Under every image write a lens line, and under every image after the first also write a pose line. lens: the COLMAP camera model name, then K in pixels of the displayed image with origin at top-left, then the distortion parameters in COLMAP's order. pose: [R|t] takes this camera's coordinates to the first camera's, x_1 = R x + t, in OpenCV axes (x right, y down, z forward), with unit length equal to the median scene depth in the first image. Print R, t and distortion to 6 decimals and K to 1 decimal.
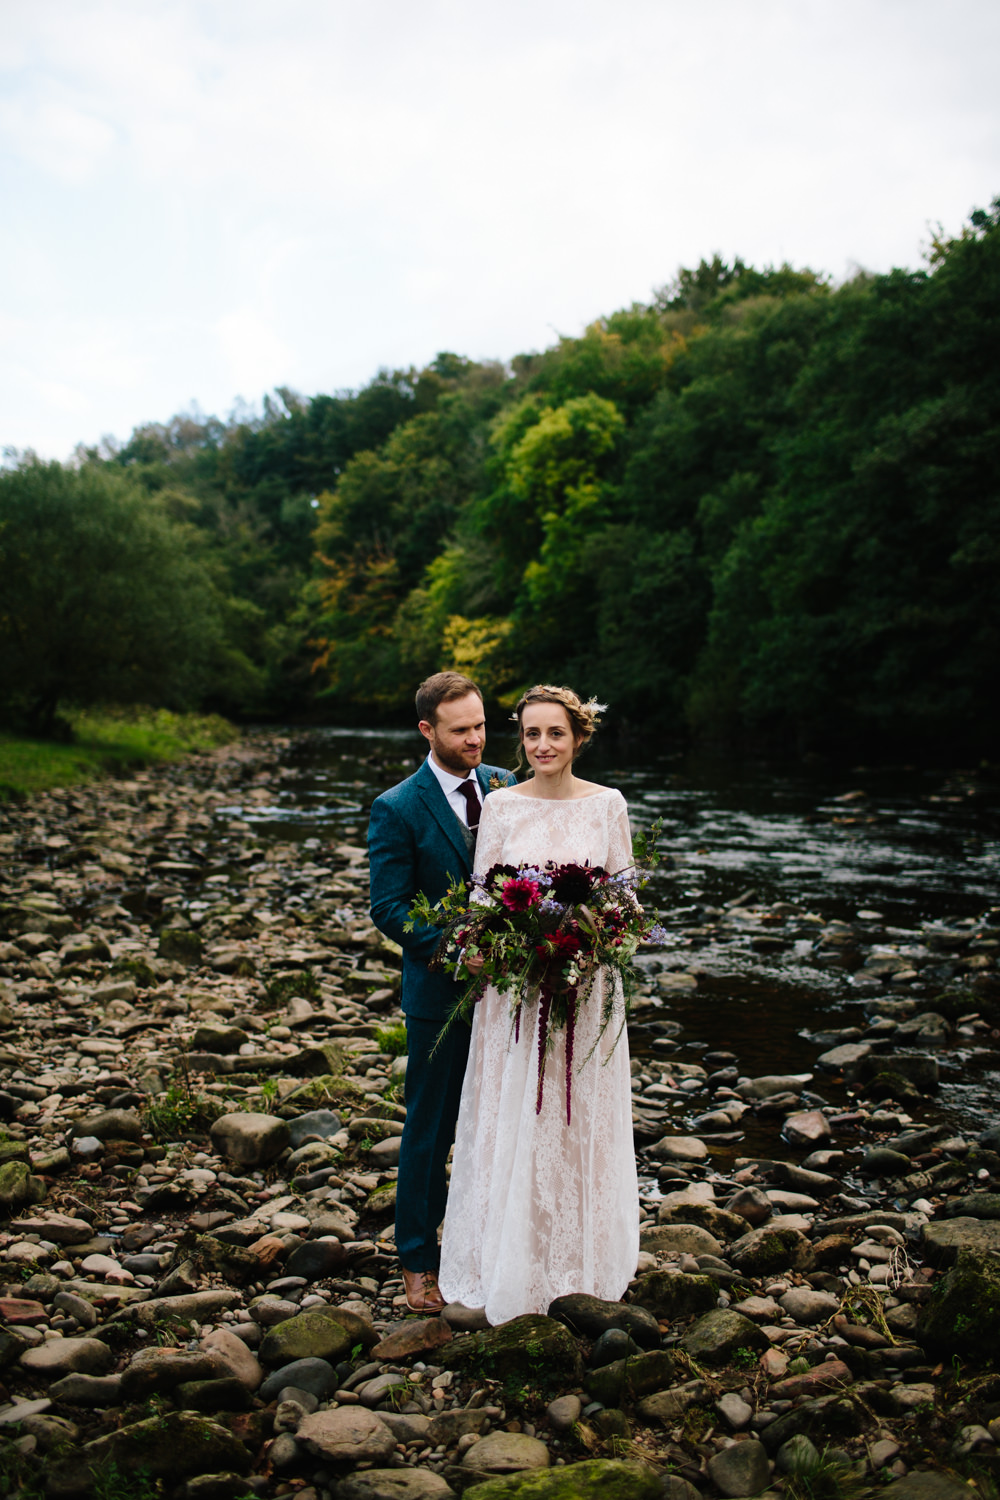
lens RADIAL K [[1436.2, 0, 500.0], [0, 1436.2, 750.0], [0, 0, 1]] dist [-0.110915, 0.139337]
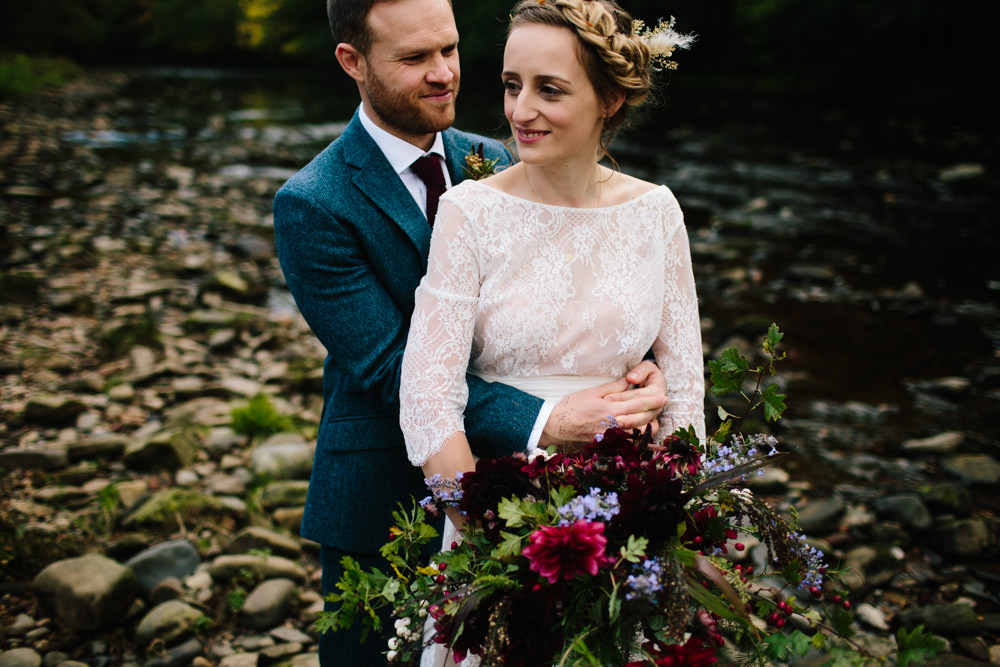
lens RADIAL K [[968.3, 0, 500.7], [0, 968.3, 307.2], [0, 0, 1]] dist [-0.114416, 0.144409]
pose [[0.975897, -0.040676, 0.214408, -0.027608], [-0.008837, 0.974305, 0.225058, -0.004232], [-0.218053, -0.221528, 0.950462, 0.238336]]
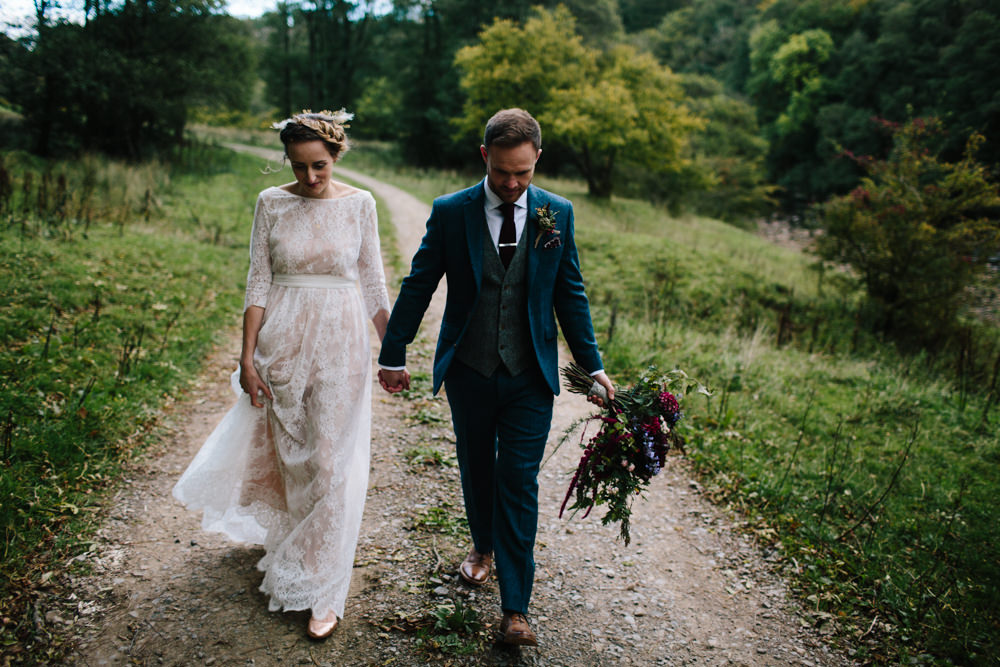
lens RADIAL K [[957.4, 0, 500.0], [0, 957.4, 333.5], [0, 0, 1]] dist [-0.110915, 0.139337]
pose [[0.990444, 0.076798, -0.114555, -1.621772], [-0.058237, 0.985820, 0.157379, -0.103642], [0.125017, -0.149204, 0.980872, -3.399010]]
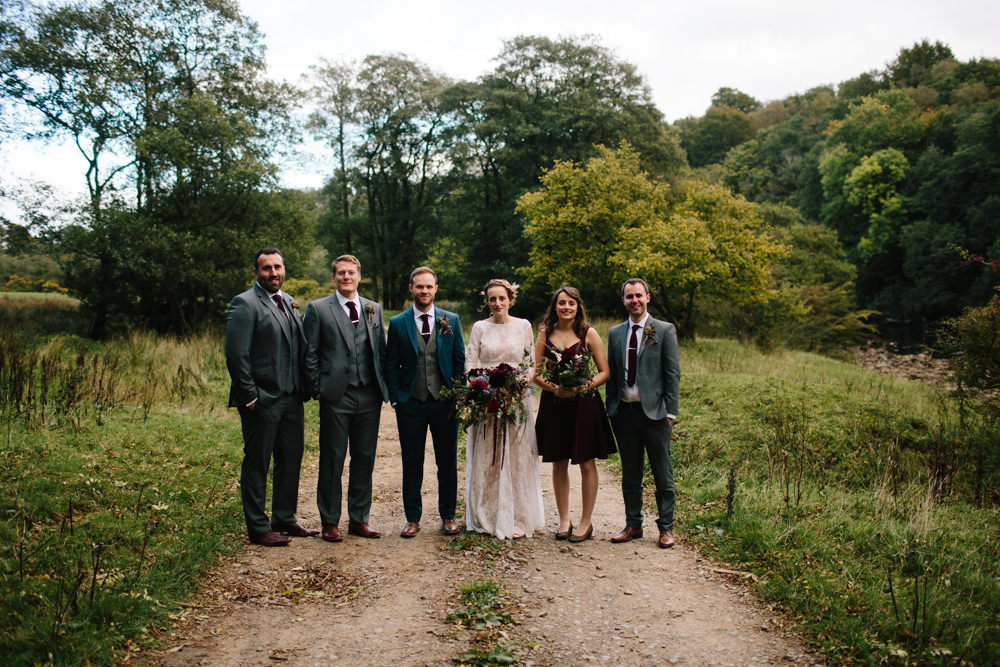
lens RADIAL K [[988.3, 0, 500.0], [0, 988.3, 333.5], [0, 0, 1]] dist [-0.105331, 0.132254]
pose [[0.979712, -0.021249, -0.199283, -1.637004], [0.021679, 0.999765, -0.000027, -0.097135], [0.199236, -0.004293, 0.979942, -3.271021]]
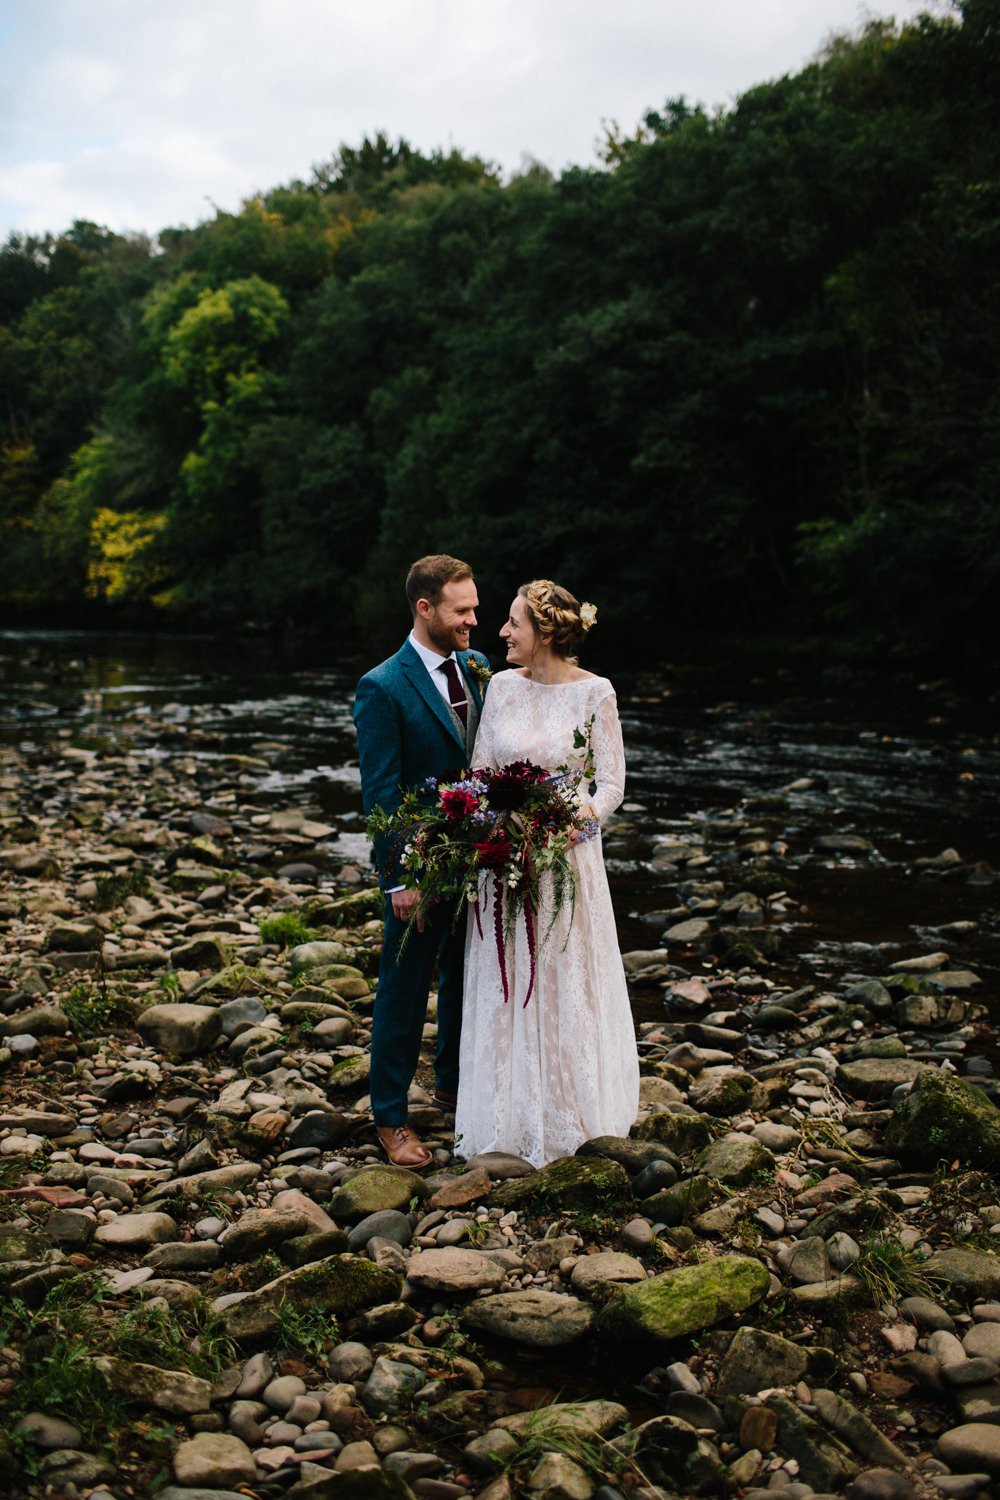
lens RADIAL K [[1482.4, 0, 500.0], [0, 1482.4, 750.0], [0, 0, 1]] dist [-0.105331, 0.132254]
pose [[0.971192, -0.010239, 0.238077, -0.102093], [-0.005336, 0.997892, 0.064684, 0.005321], [-0.238237, -0.064091, 0.969090, -0.020175]]
